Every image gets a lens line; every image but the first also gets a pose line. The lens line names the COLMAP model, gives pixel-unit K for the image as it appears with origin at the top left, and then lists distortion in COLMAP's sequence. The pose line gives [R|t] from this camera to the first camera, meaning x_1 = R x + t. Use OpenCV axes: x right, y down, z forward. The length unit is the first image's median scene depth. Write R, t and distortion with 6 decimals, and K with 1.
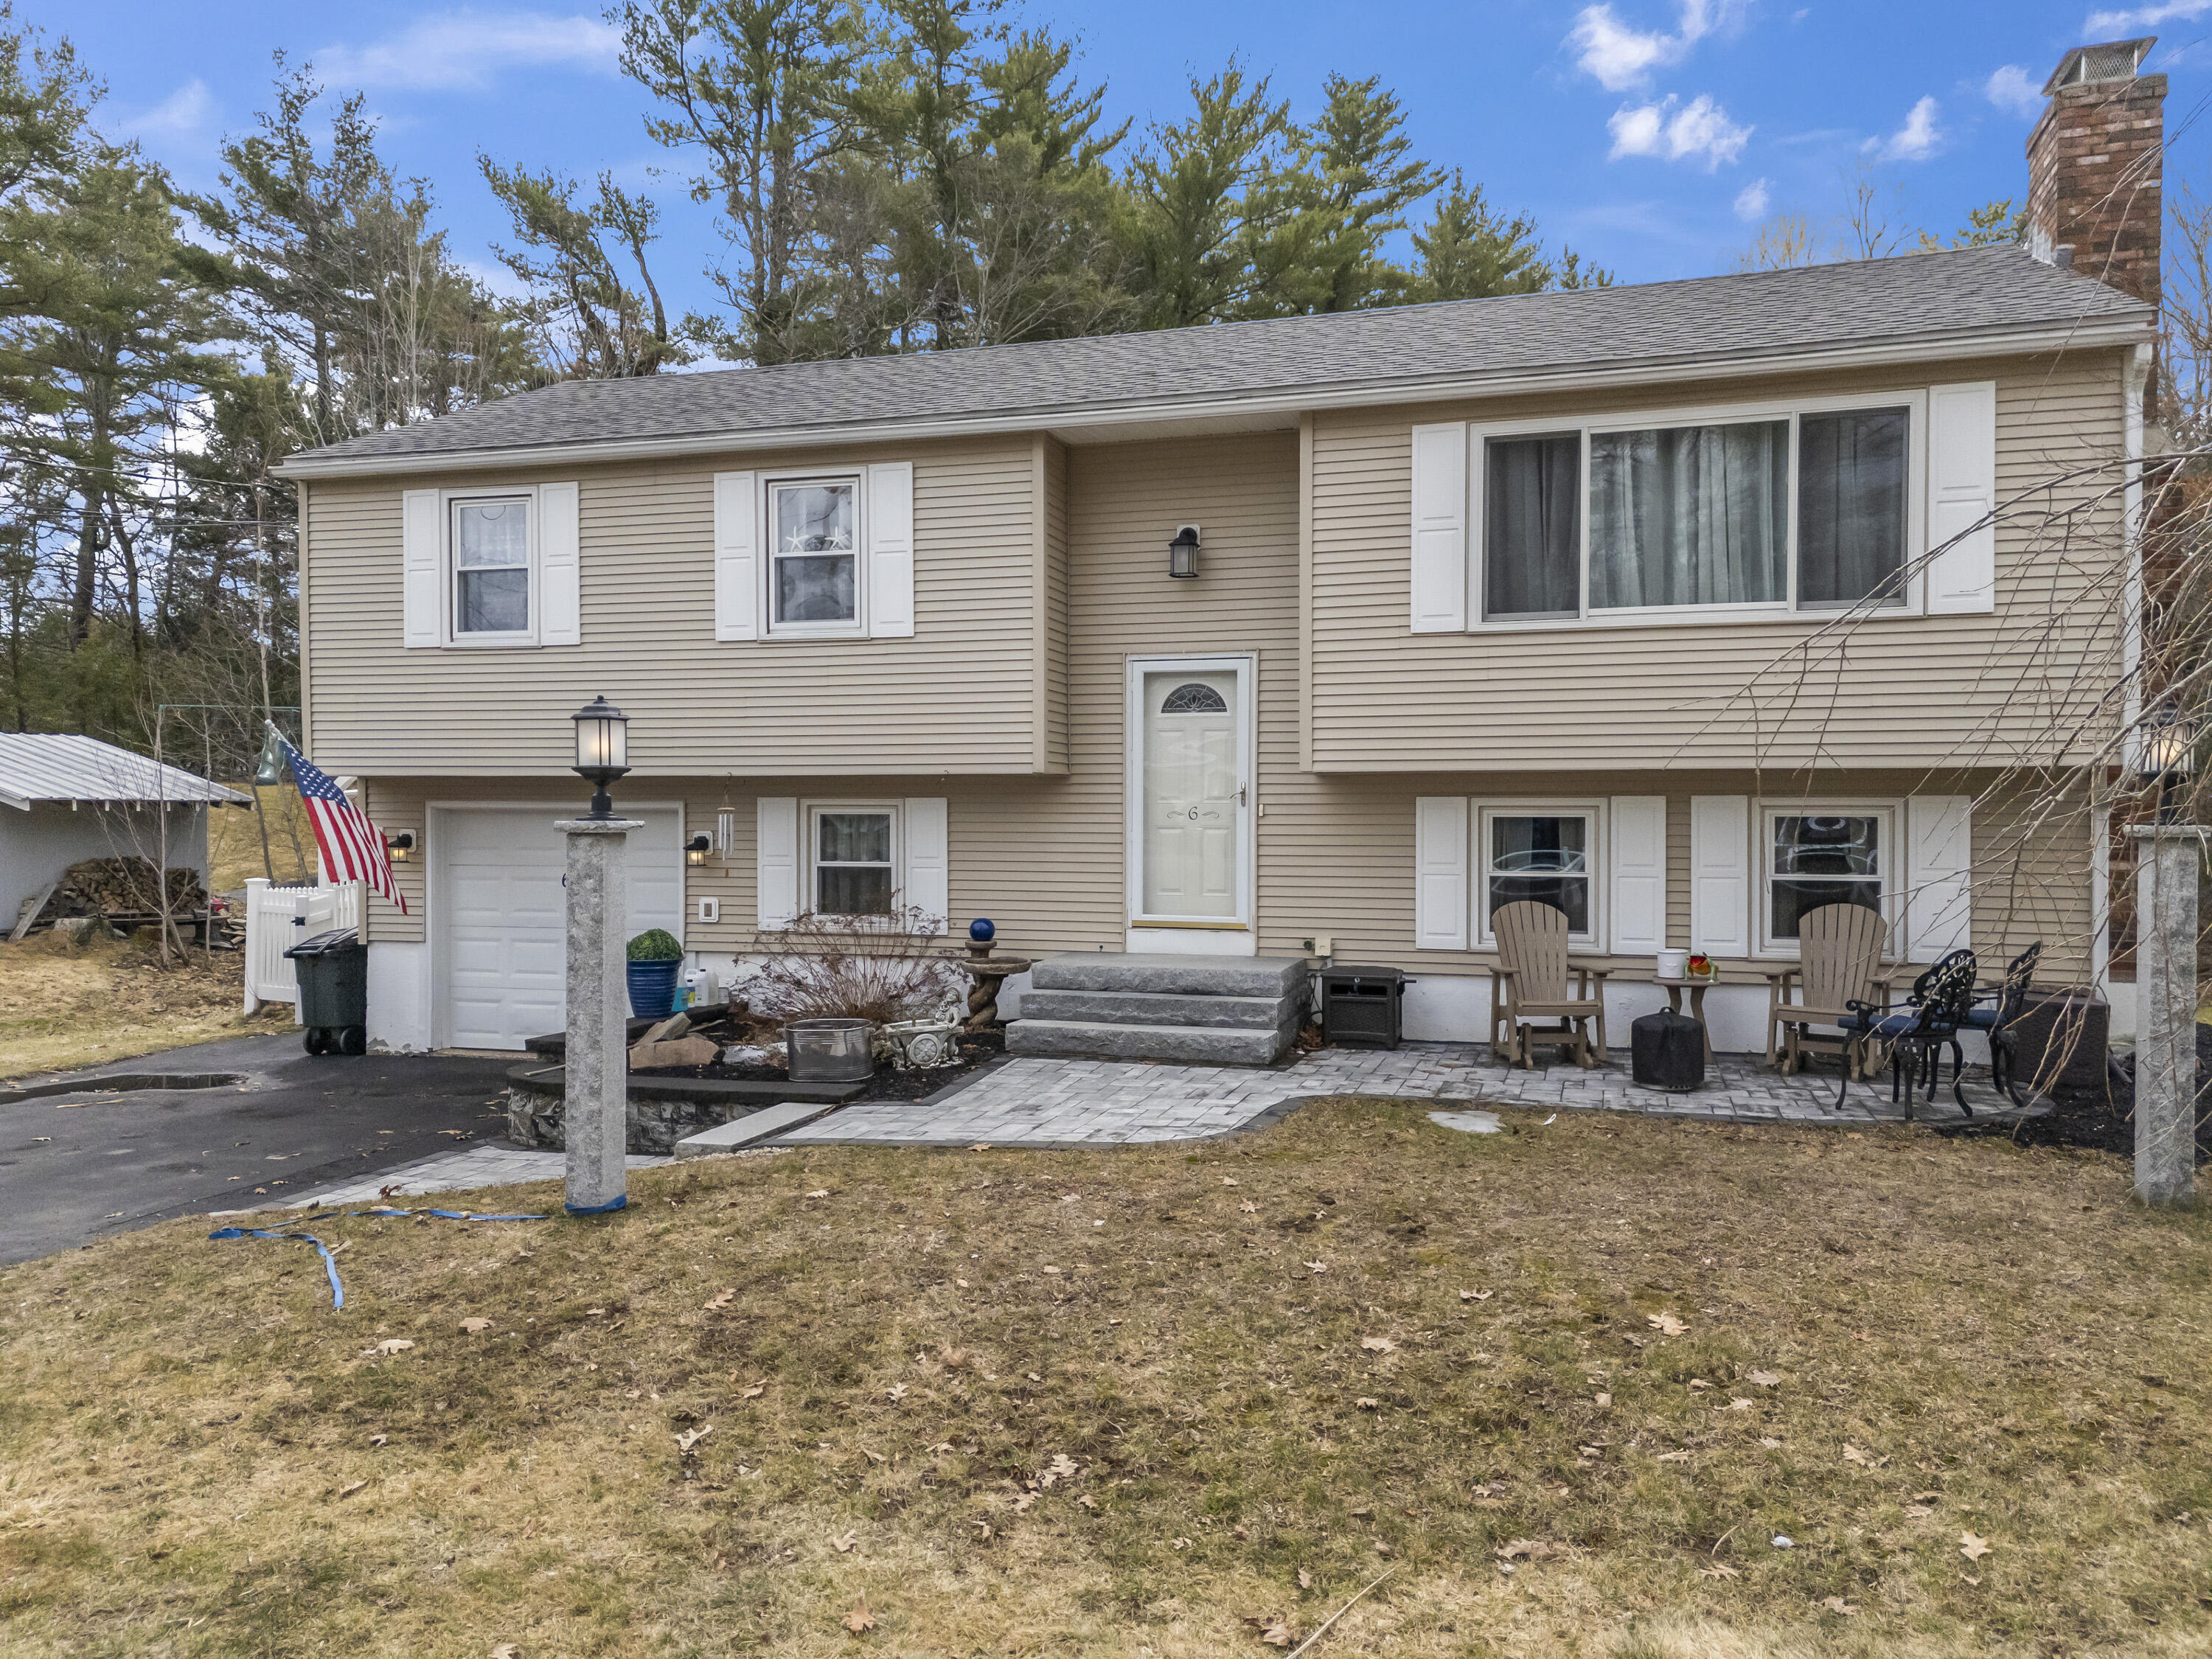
lens RADIAL K [[1609.1, 0, 1096.5], [0, 1609.1, 831.3], [0, 0, 1]] dist [0.074896, -0.072407]
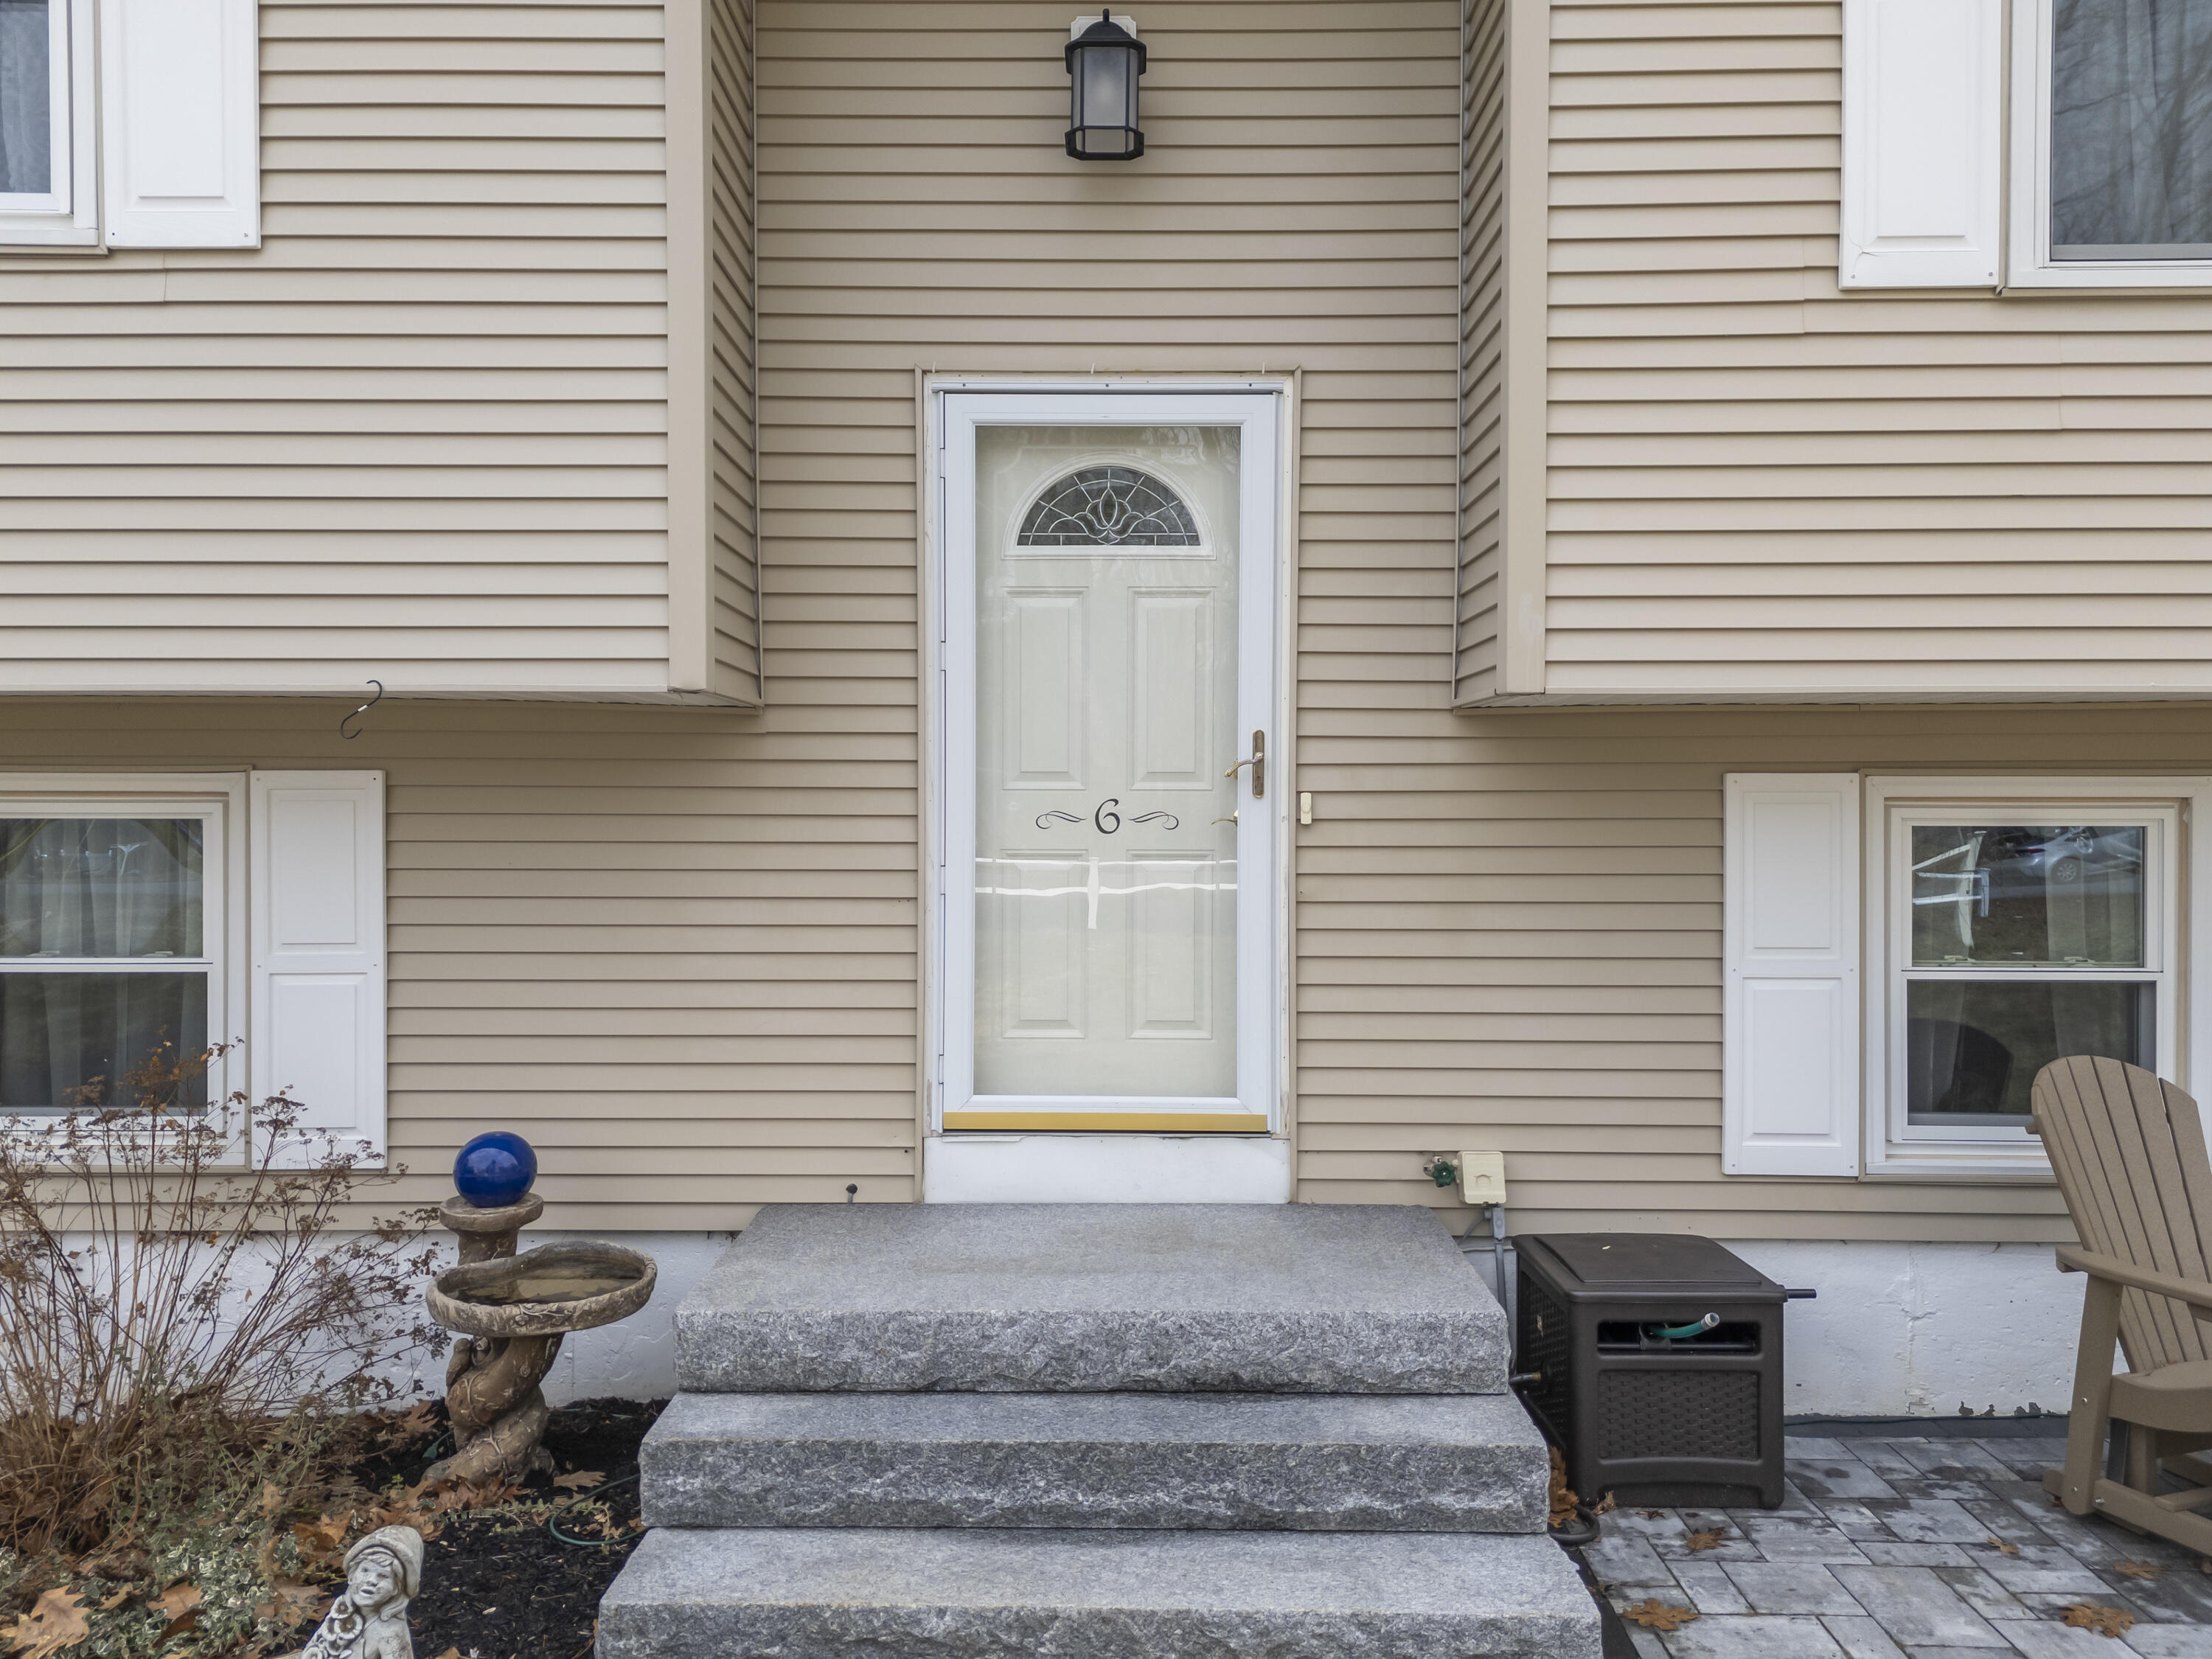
lens RADIAL K [[1609.1, 0, 1096.5], [0, 1609.1, 831.3], [0, 0, 1]] dist [0.074896, -0.072407]
pose [[0.955292, -0.002295, 0.295656, -0.052763], [0.002673, 0.999996, -0.000872, -0.007564], [-0.295653, 0.001624, 0.955294, 0.655823]]
